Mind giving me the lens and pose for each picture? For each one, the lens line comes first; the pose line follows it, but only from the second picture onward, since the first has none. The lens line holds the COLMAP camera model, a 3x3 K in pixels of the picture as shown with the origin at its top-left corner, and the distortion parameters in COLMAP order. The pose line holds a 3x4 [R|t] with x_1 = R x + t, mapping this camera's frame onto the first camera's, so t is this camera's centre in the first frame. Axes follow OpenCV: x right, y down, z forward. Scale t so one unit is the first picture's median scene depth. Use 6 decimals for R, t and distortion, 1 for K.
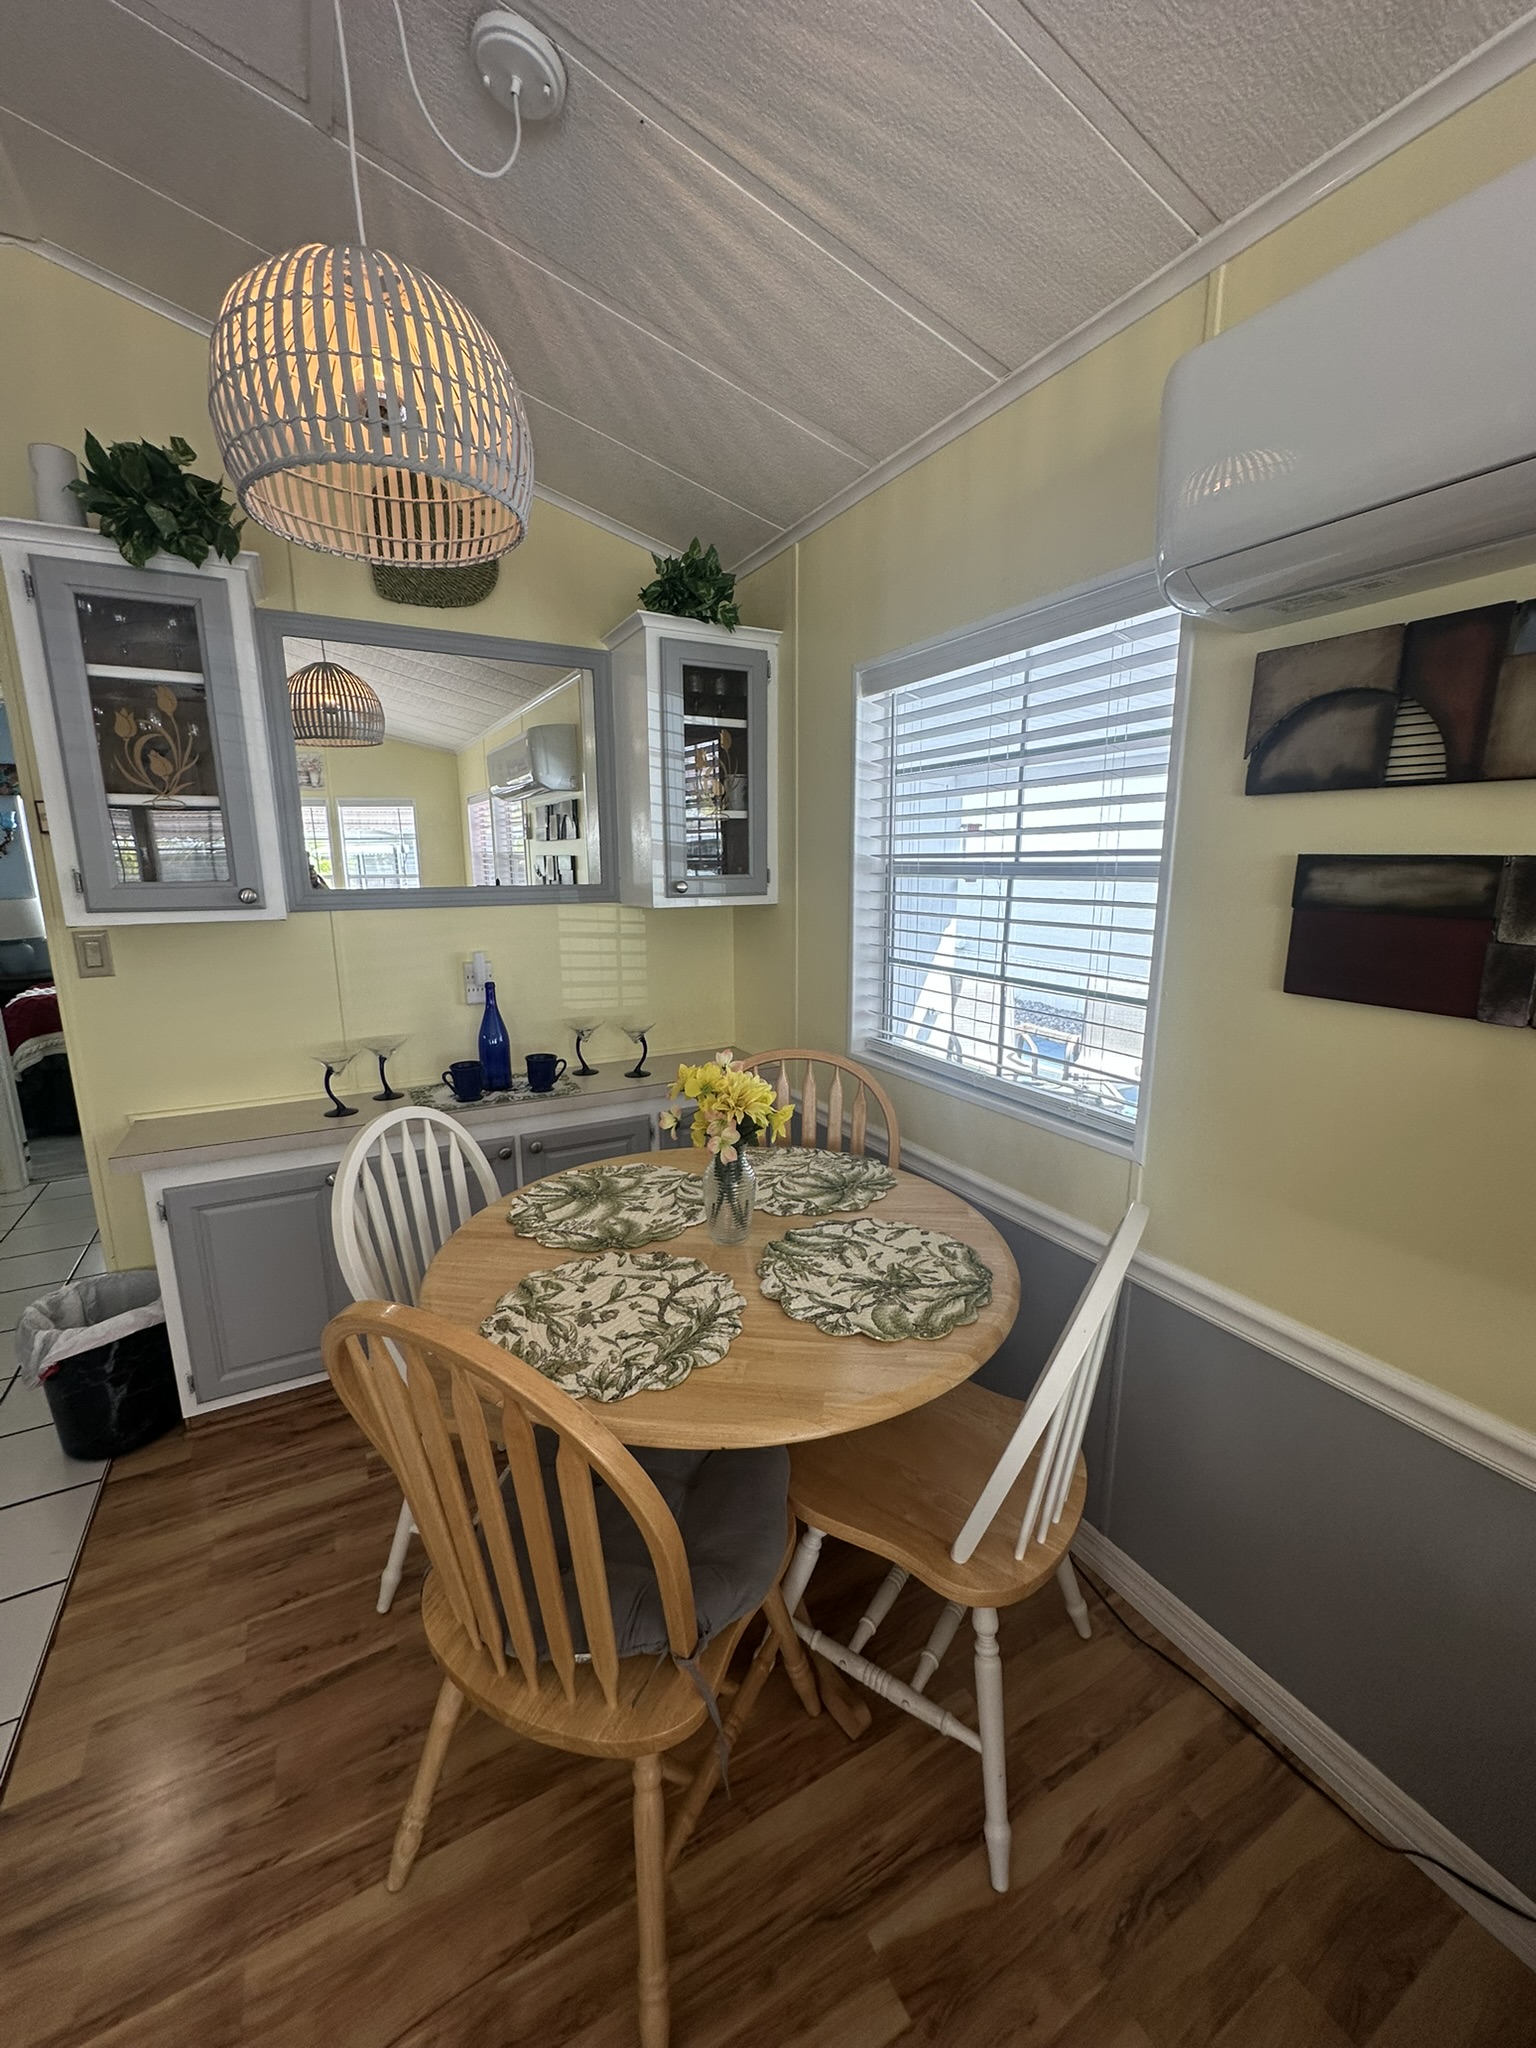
lens RADIAL K [[822.0, 0, 768.0], [0, 822.0, 1024.0], [0, 0, 1]] dist [-0.008119, 0.000077]
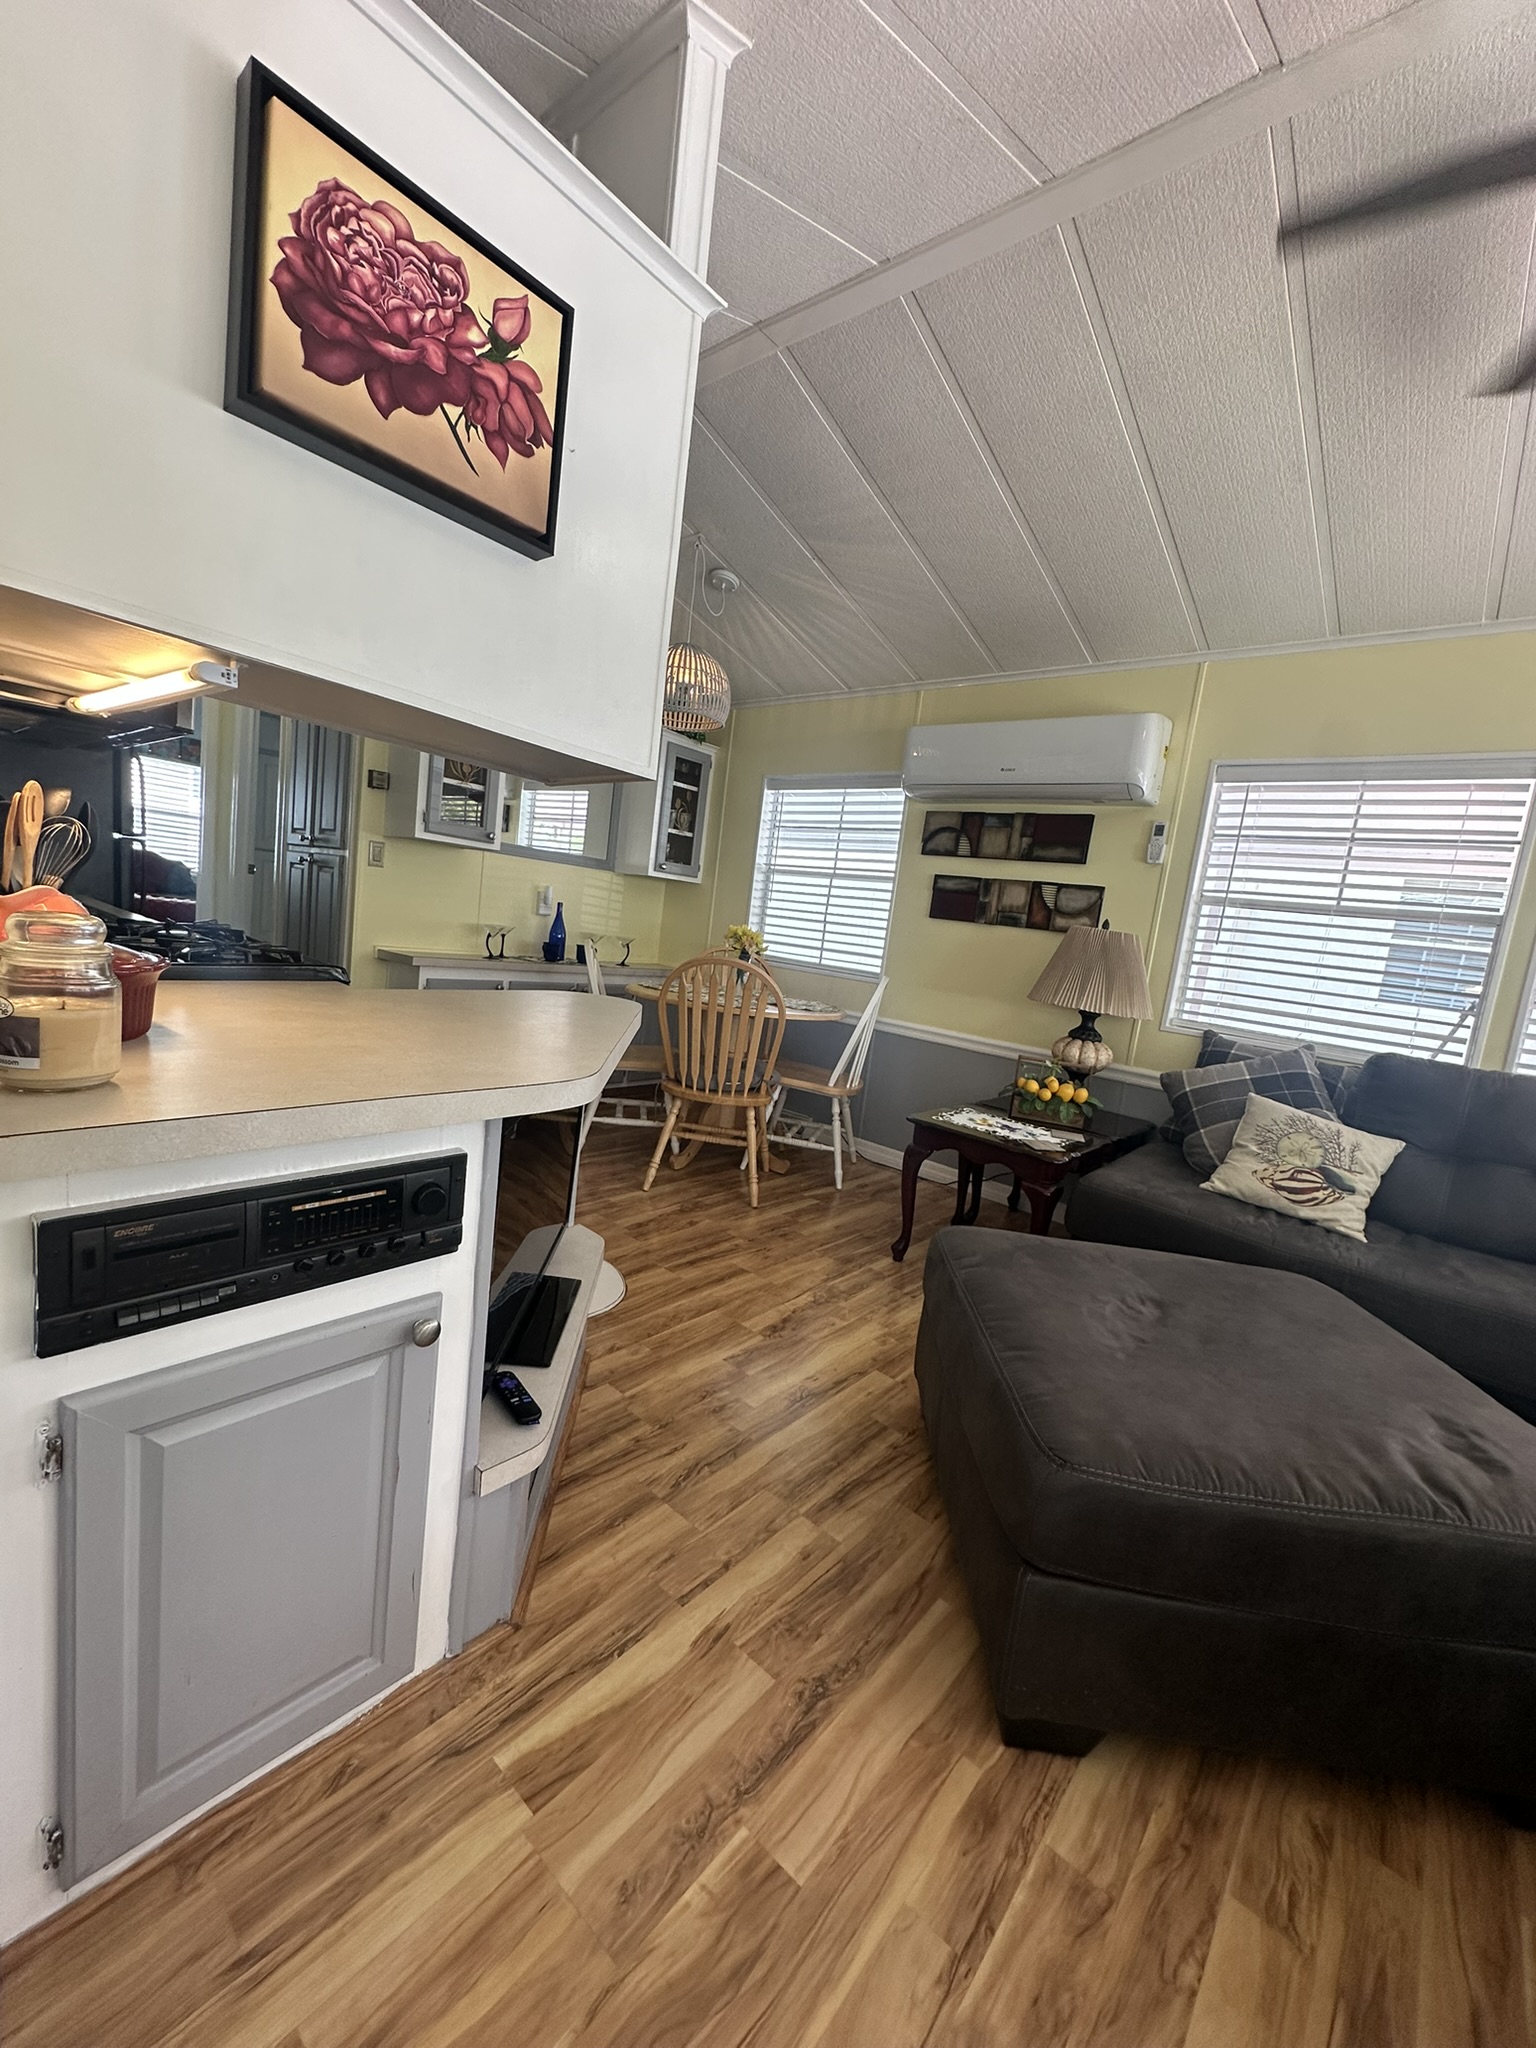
lens RADIAL K [[822.0, 0, 768.0], [0, 822.0, 1024.0], [0, 0, 1]] dist [-0.008119, 0.000077]
pose [[0.930882, 0.069498, 0.358650, -0.707595], [-0.052443, 0.996991, -0.057076, 0.391155], [-0.361537, 0.034323, 0.931726, -1.147092]]
